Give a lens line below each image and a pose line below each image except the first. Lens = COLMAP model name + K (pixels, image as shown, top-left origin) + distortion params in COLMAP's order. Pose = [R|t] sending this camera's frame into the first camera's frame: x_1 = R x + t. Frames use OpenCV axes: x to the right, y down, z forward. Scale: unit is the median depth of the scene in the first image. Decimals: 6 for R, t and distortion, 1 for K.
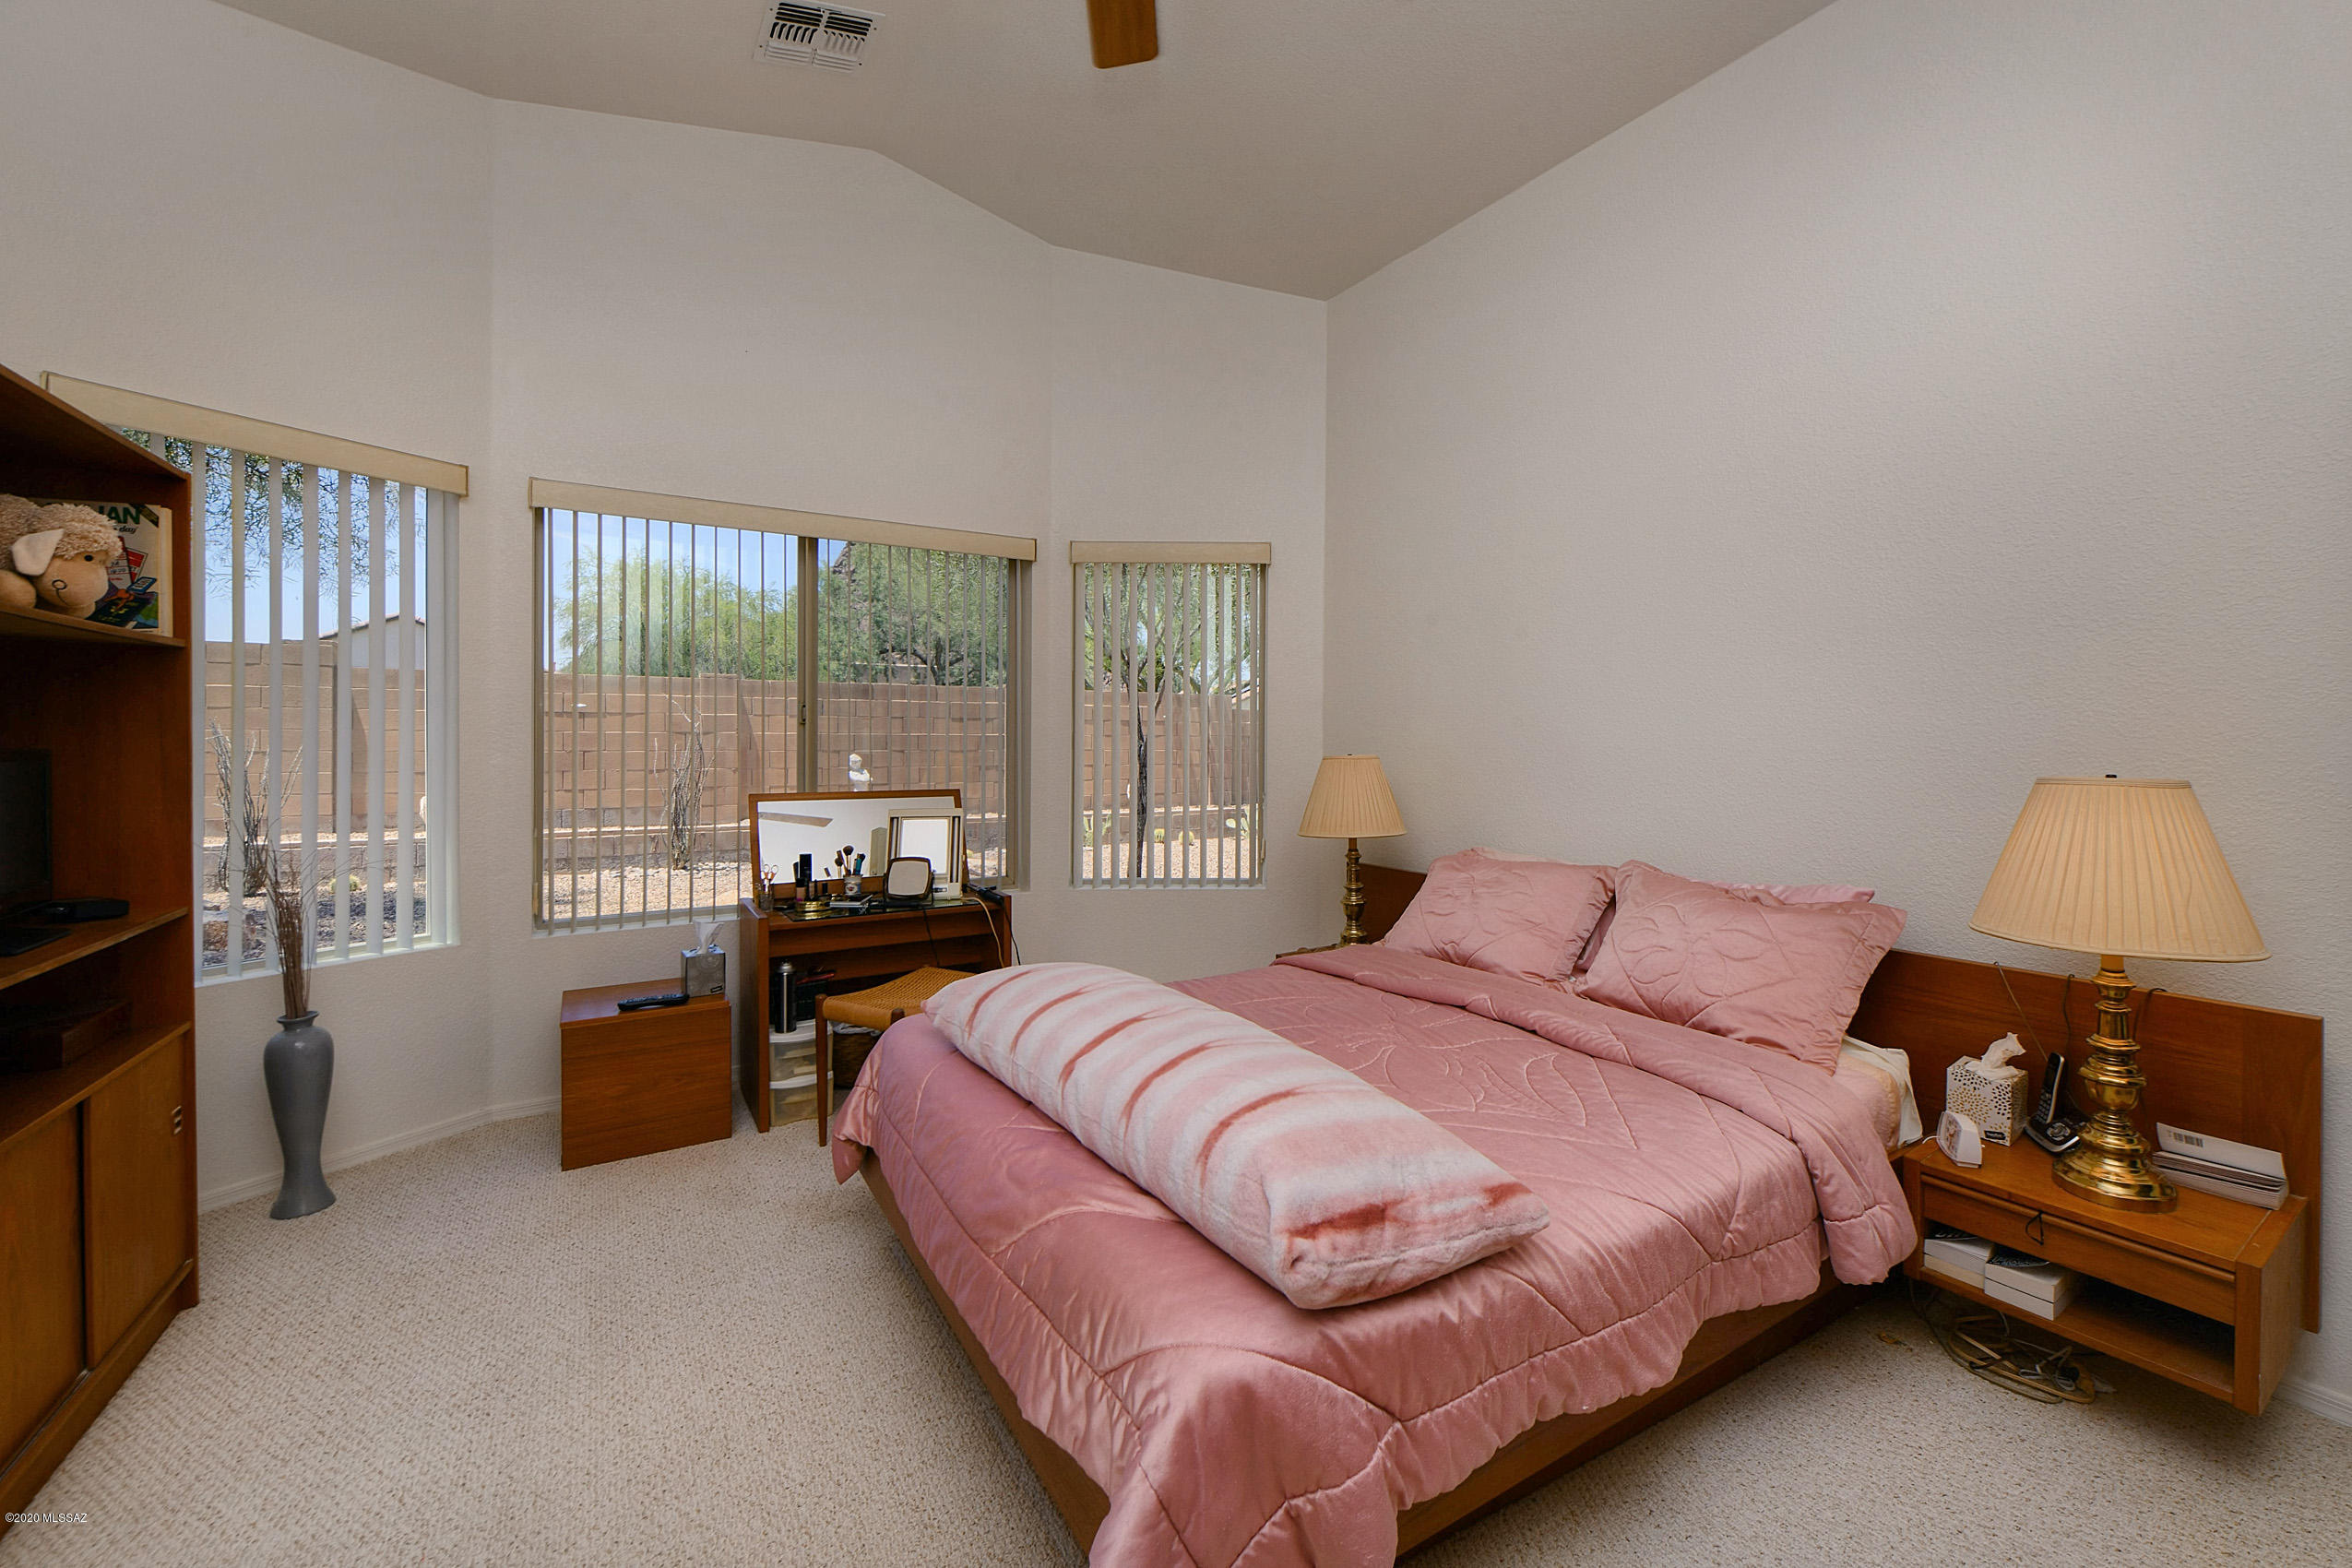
lens RADIAL K [[958.7, 0, 1268.1], [0, 958.7, 750.2], [0, 0, 1]] dist [-0.001104, -0.000125]
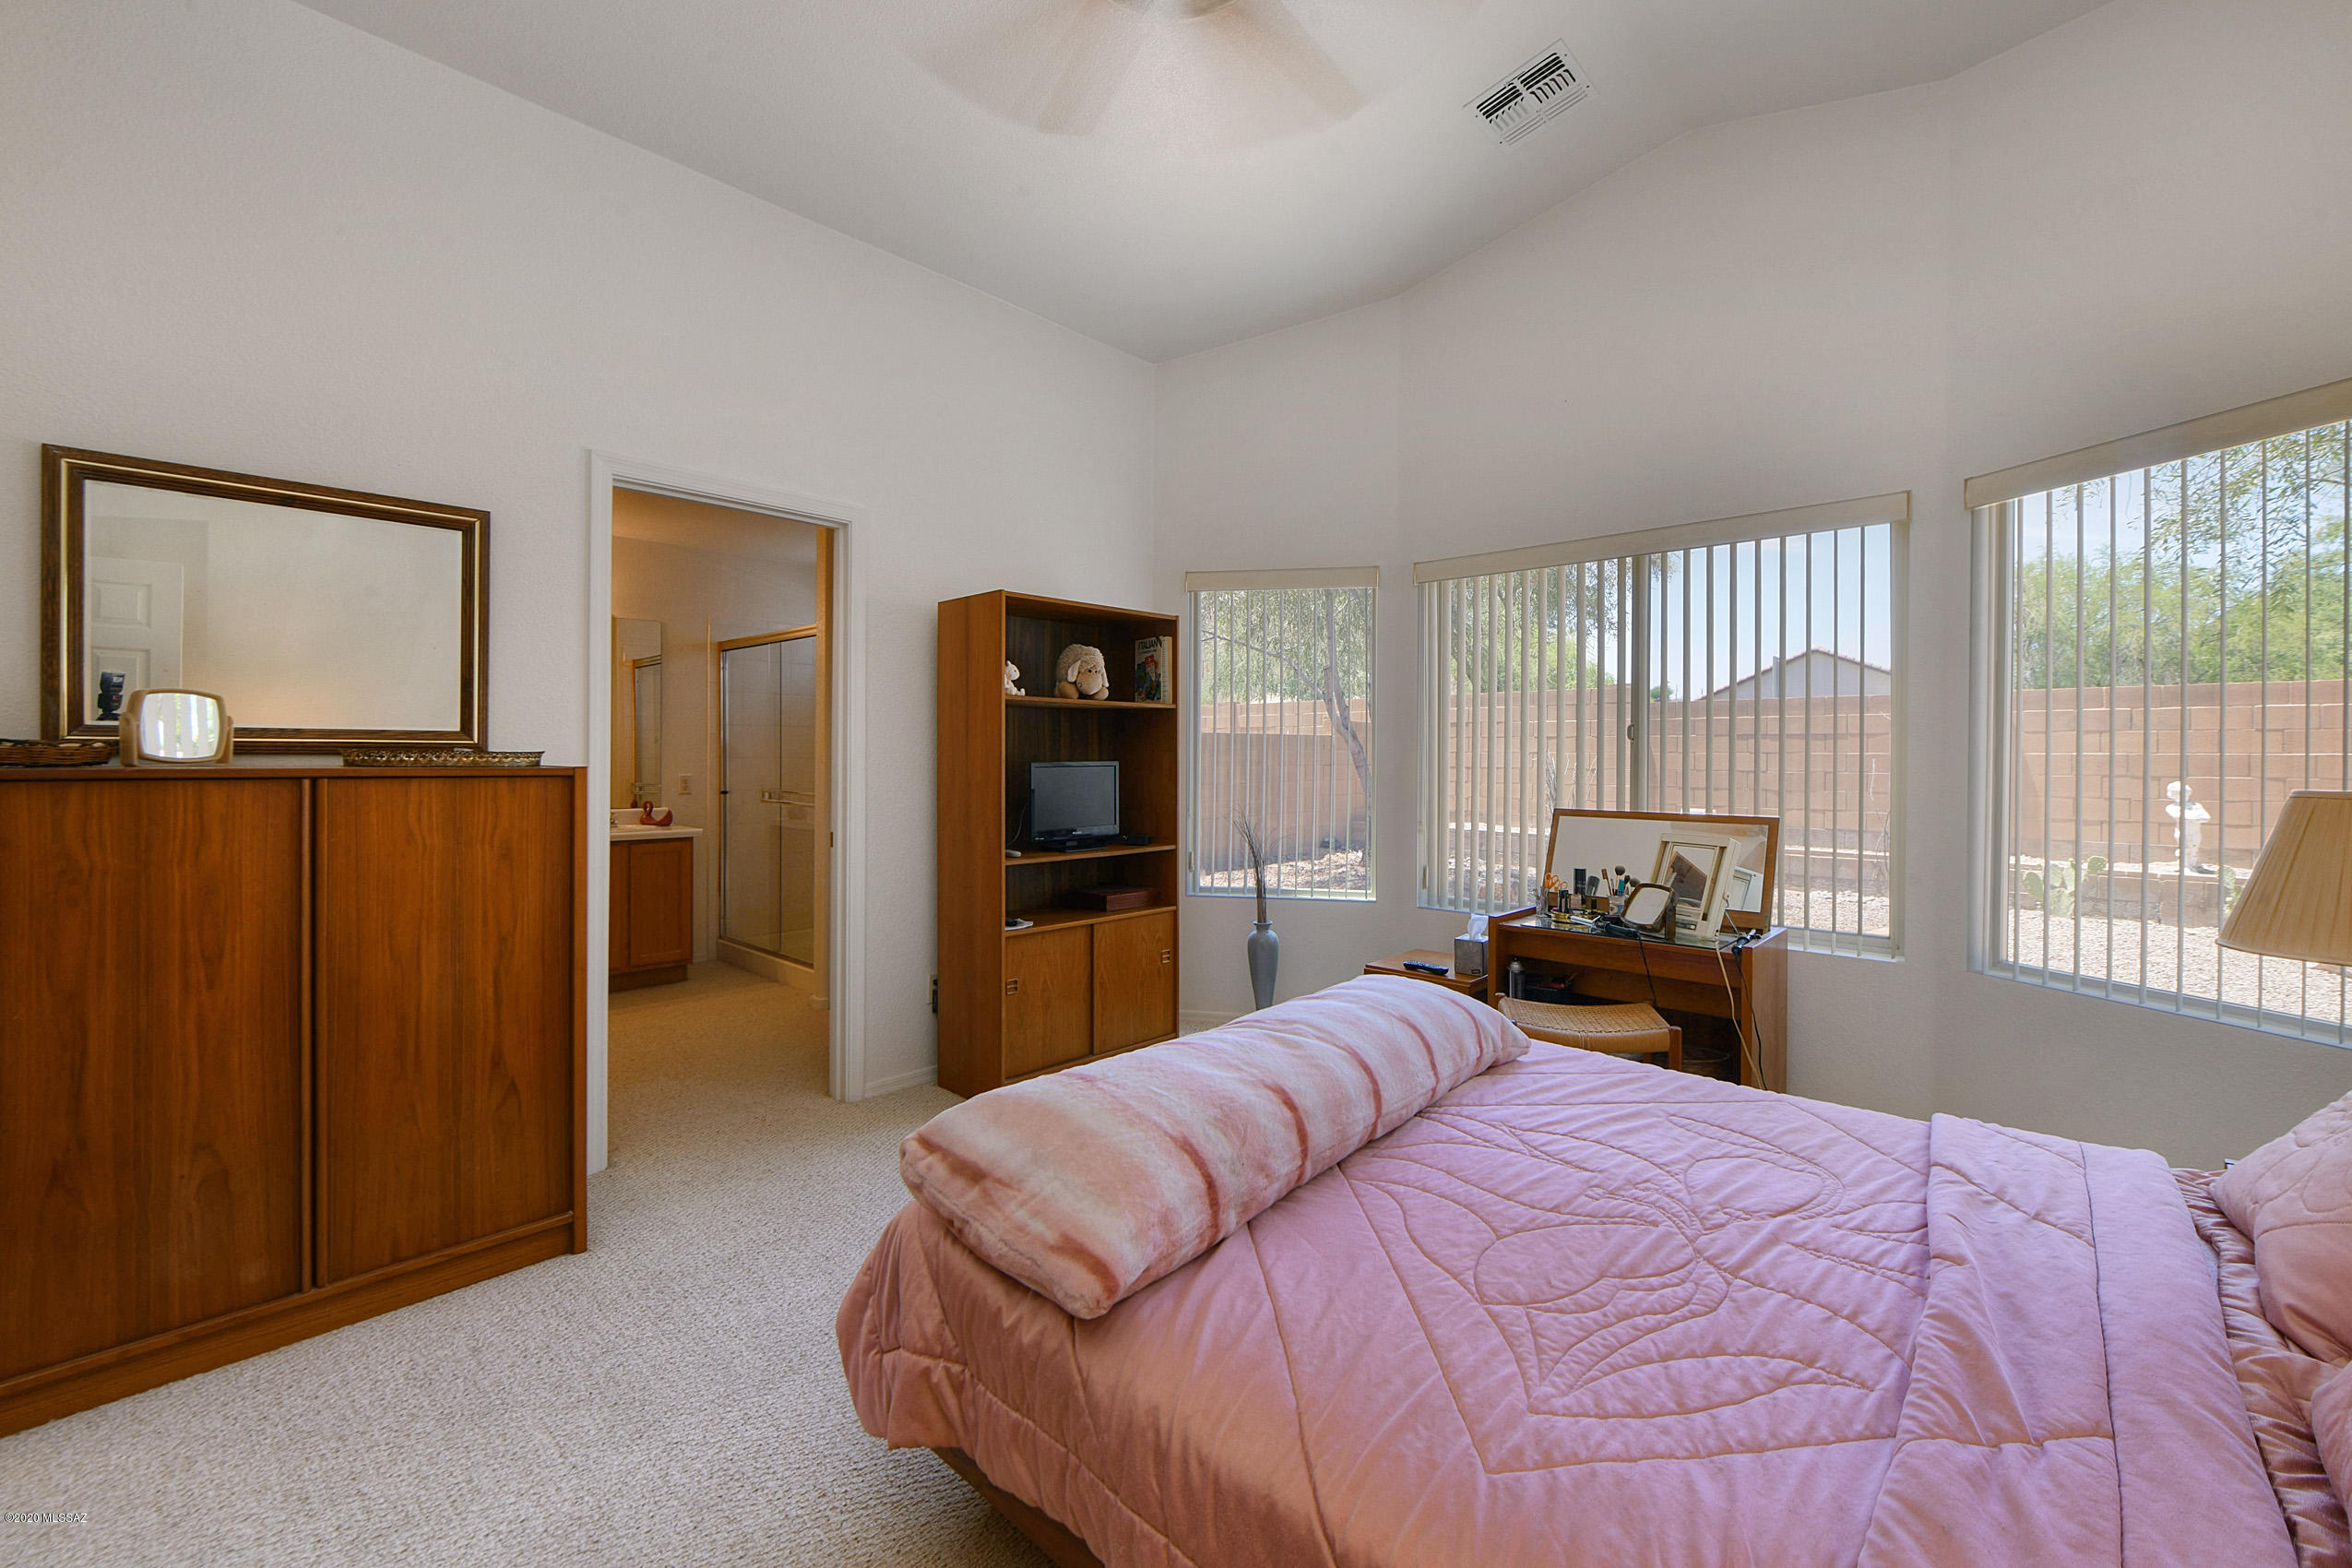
lens RADIAL K [[976.3, 0, 1180.2], [0, 976.3, 758.3], [0, 0, 1]] dist [-0.003419, -0.000831]
pose [[0.227505, -0.003231, -0.973772, 0.558432], [-0.011406, 0.999917, -0.005983, 0.001962], [0.973710, 0.012468, 0.227449, 0.424884]]
